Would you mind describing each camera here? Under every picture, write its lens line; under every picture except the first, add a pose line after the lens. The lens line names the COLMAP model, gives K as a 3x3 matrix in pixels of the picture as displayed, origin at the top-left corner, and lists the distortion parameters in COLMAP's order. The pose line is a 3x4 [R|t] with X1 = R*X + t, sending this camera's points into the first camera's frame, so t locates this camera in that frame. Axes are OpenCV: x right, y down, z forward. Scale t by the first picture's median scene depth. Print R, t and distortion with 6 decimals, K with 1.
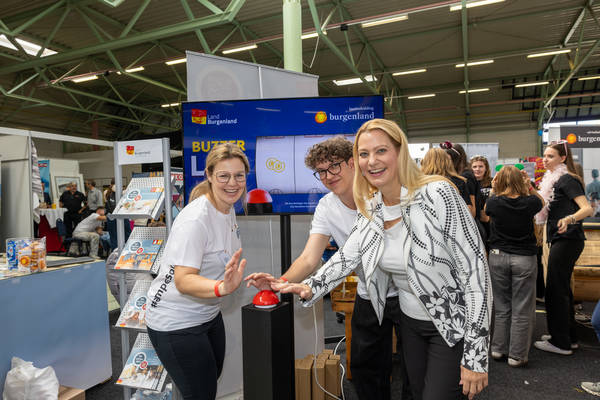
lens RADIAL K [[413.1, 0, 331.1], [0, 413.1, 199.5], [0, 0, 1]] dist [-0.076473, 0.166053]
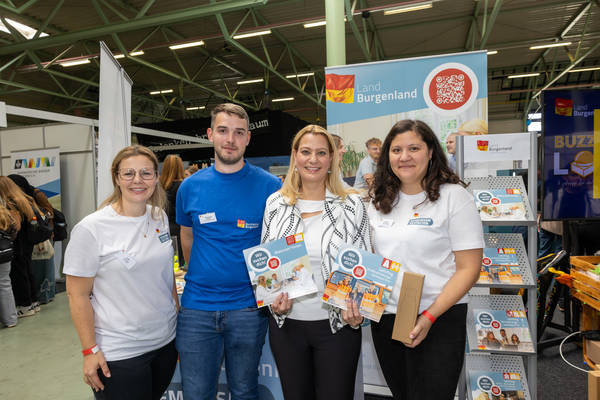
lens RADIAL K [[397.1, 0, 299.8], [0, 397.1, 201.0], [0, 0, 1]] dist [0.029911, 0.000510]
pose [[0.995906, -0.012158, 0.089579, -0.187096], [0.009002, 0.999327, 0.035553, -0.007390], [-0.089951, -0.034601, 0.995345, 0.036990]]
